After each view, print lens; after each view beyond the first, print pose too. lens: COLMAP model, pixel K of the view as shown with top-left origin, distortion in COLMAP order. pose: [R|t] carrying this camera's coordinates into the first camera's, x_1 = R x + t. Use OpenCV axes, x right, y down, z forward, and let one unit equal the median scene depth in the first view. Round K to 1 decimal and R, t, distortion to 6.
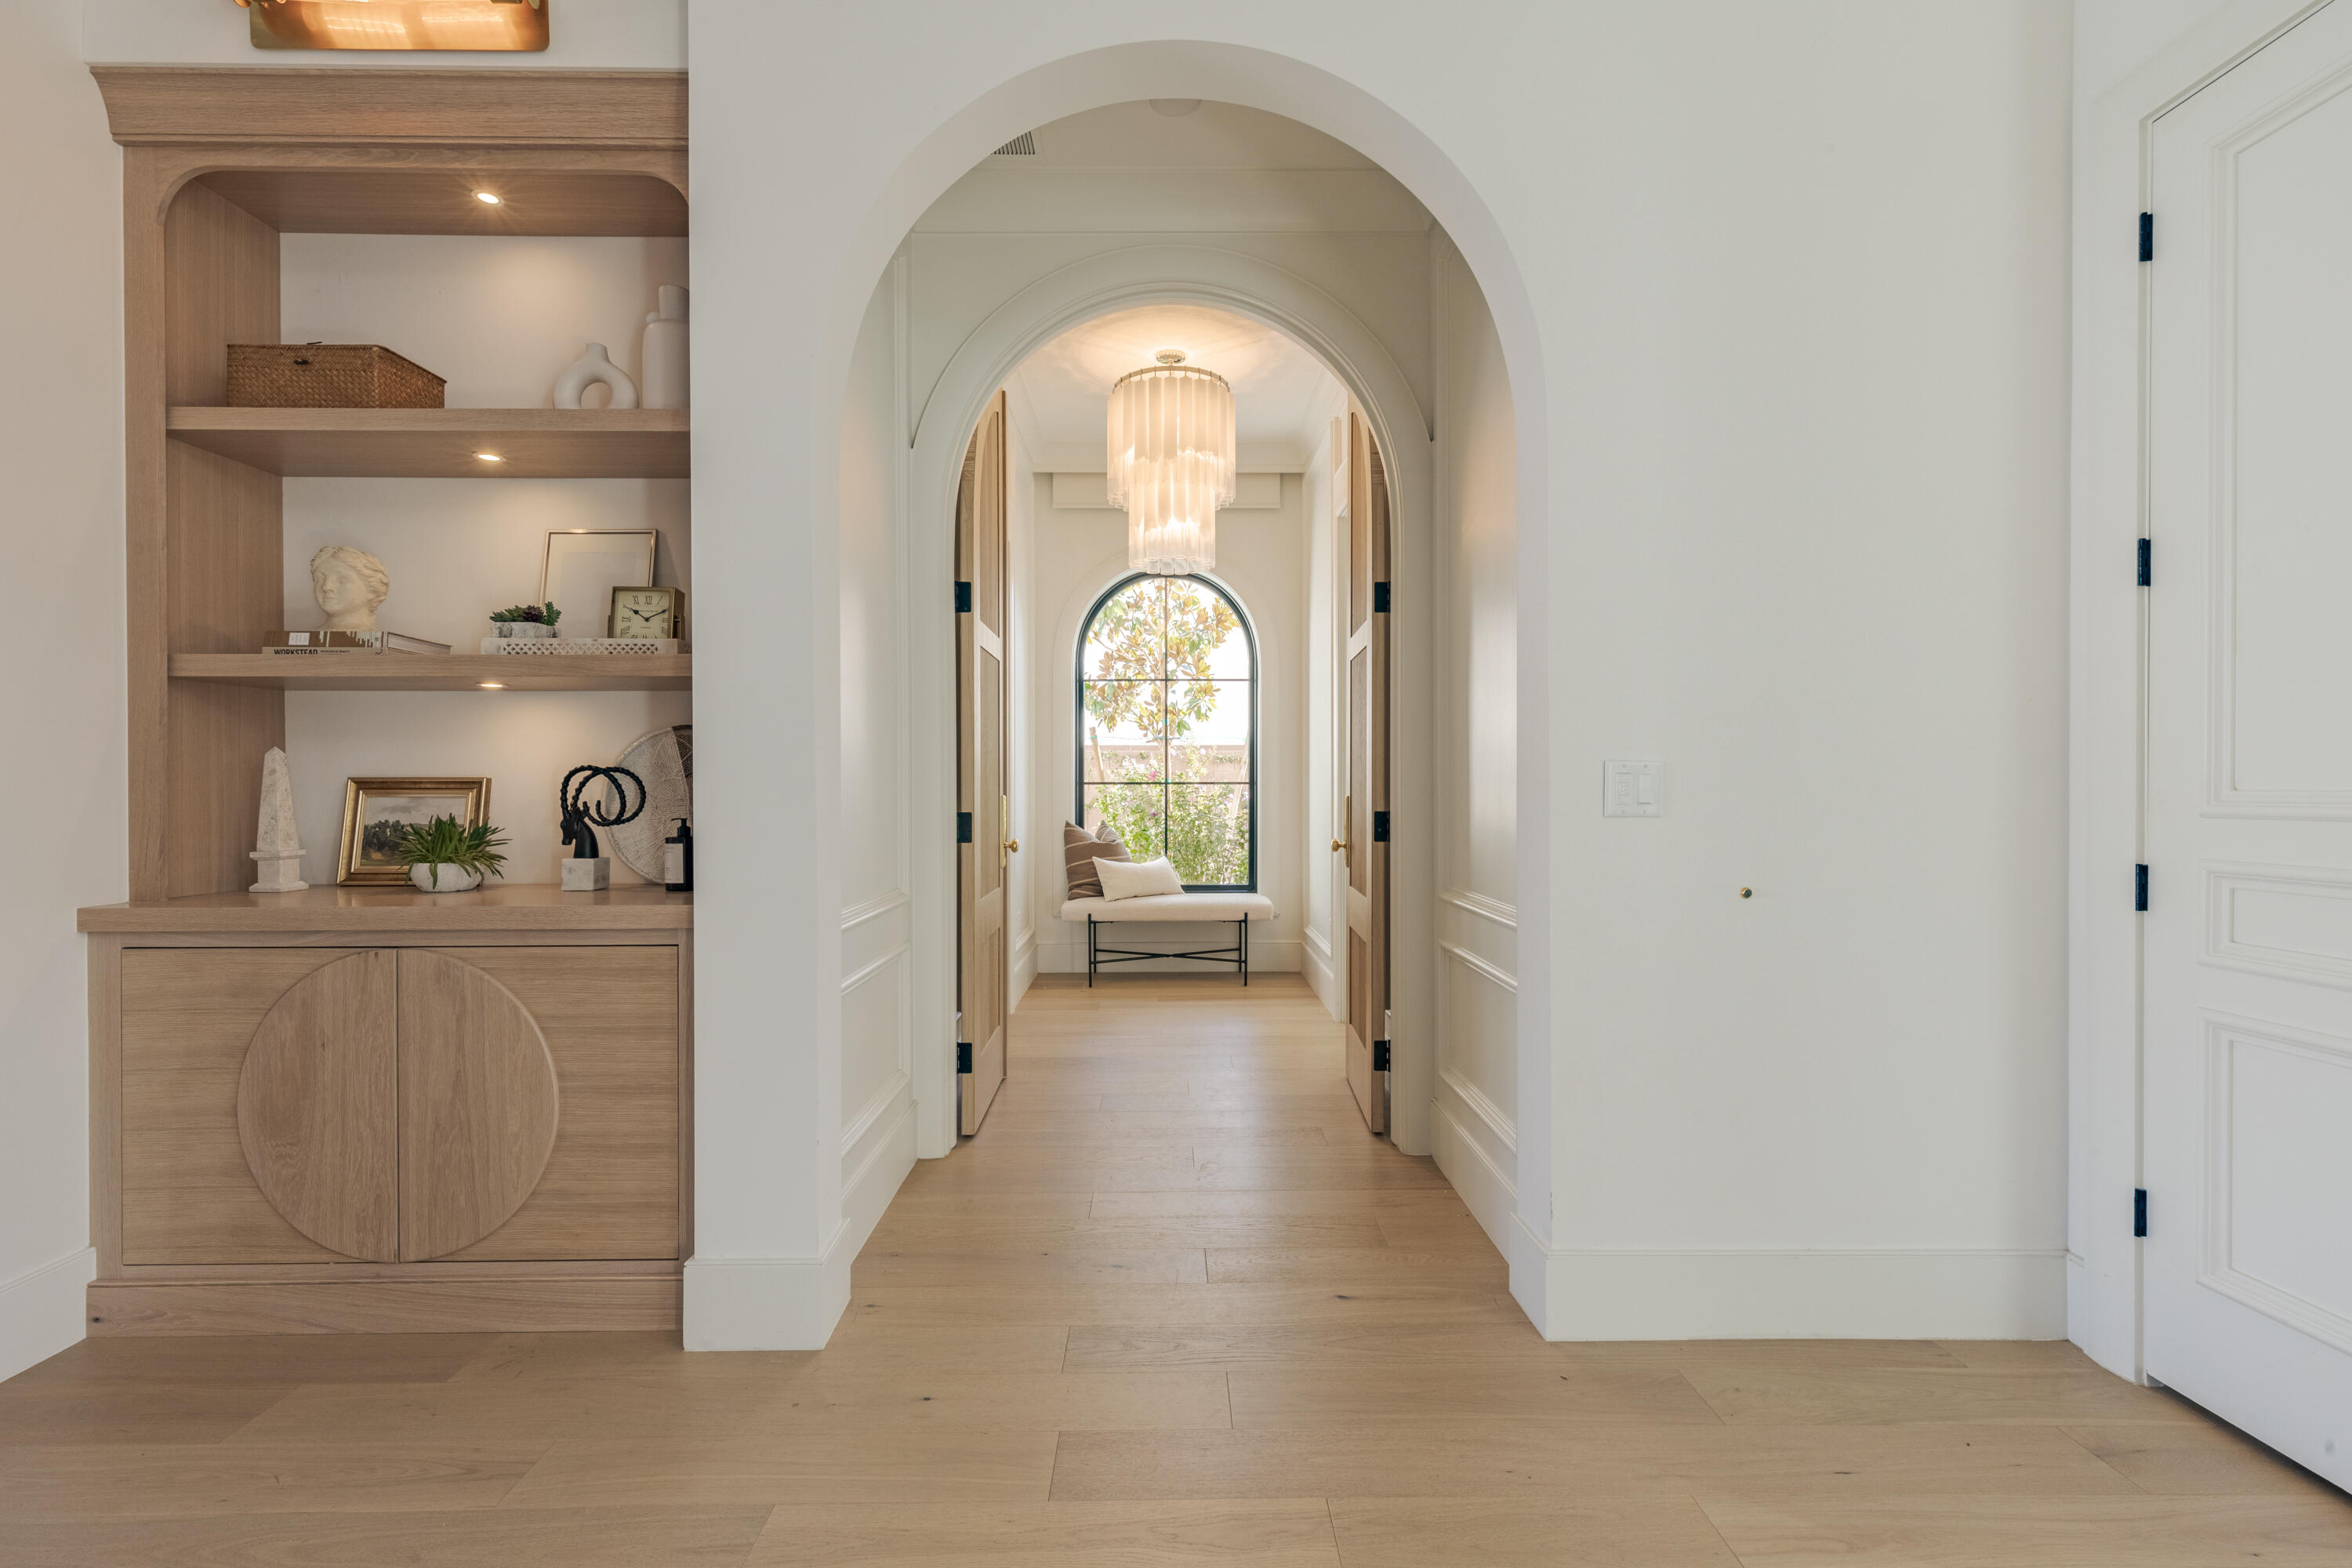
lens RADIAL K [[1032.5, 0, 1176.6], [0, 1032.5, 784.5], [0, 0, 1]] dist [-0.004012, -0.000267]
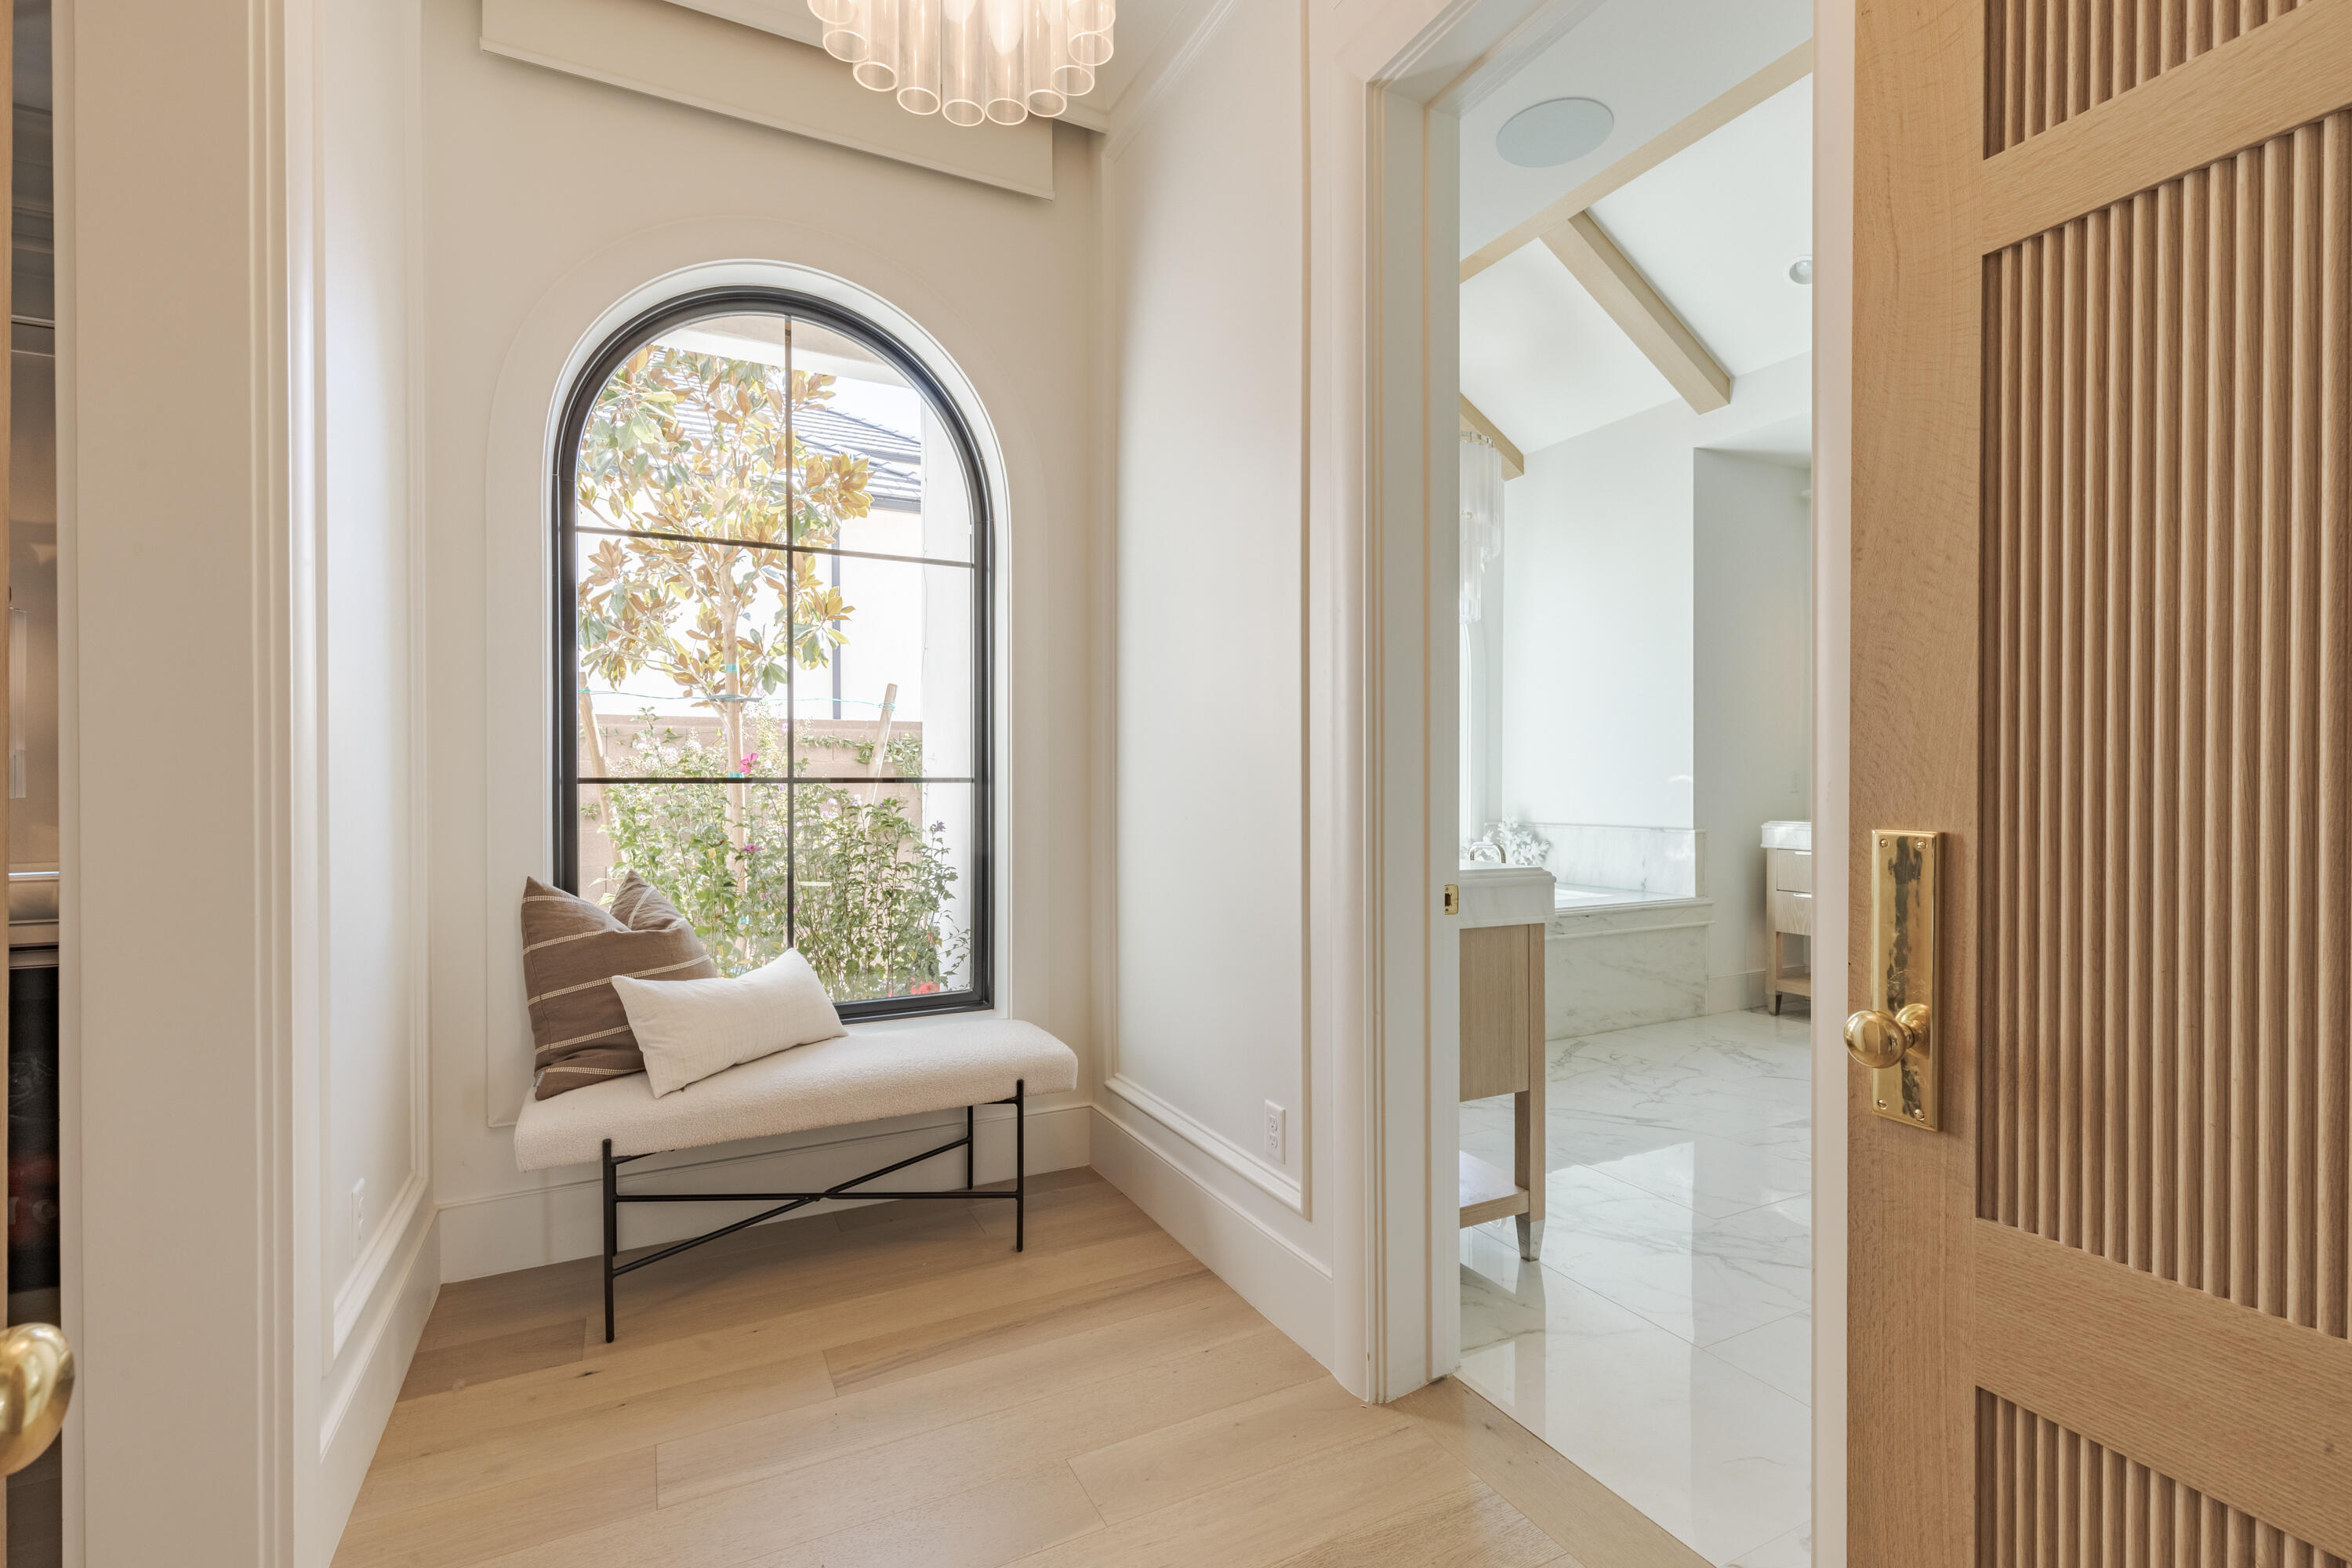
lens RADIAL K [[1032.5, 0, 1181.8], [0, 1032.5, 784.4], [0, 0, 1]] dist [-0.004012, -0.000267]
pose [[0.891615, -0.006536, 0.452748, -0.062139], [0.005033, 0.999977, 0.004525, -0.000480], [-0.452767, -0.001756, 0.891627, 0.540207]]
